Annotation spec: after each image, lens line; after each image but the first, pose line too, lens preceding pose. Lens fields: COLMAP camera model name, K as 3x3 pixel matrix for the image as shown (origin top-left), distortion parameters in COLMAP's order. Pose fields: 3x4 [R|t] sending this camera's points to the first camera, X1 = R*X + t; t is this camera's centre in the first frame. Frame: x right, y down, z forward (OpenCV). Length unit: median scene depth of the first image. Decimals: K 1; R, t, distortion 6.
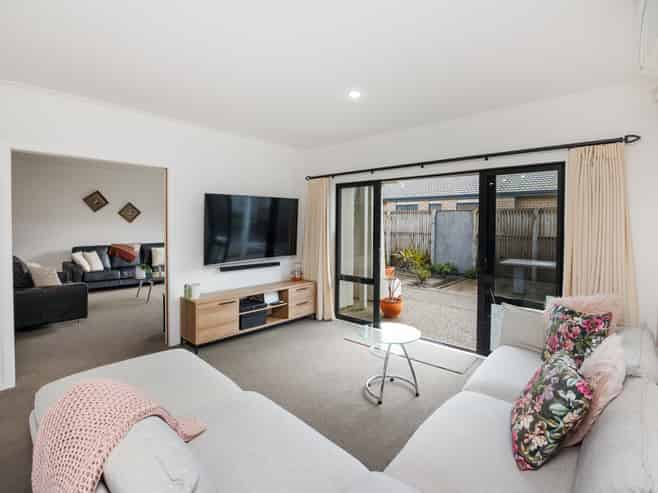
lens RADIAL K [[314.3, 0, 328.2], [0, 314.3, 239.2], [0, 0, 1]] dist [-0.001924, 0.000101]
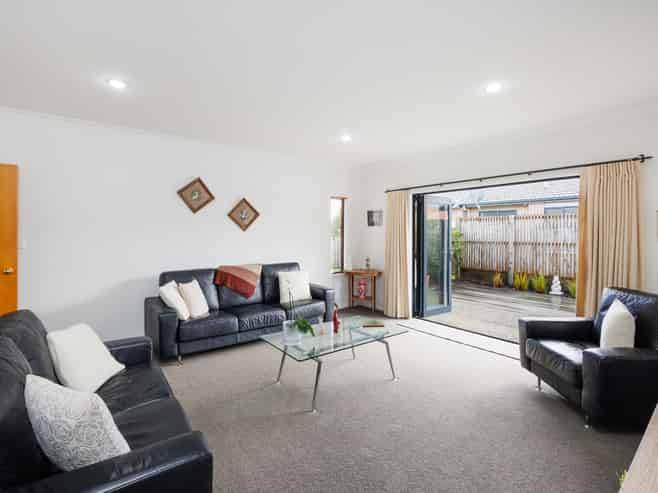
lens RADIAL K [[277.8, 0, 329.3], [0, 277.8, 243.1], [0, 0, 1]] dist [-0.002792, -0.000086]
pose [[0.991035, 0.006474, -0.133445, -0.394314], [-0.007046, 0.999968, -0.003816, -0.027513], [0.133416, 0.004722, 0.991049, 0.480957]]
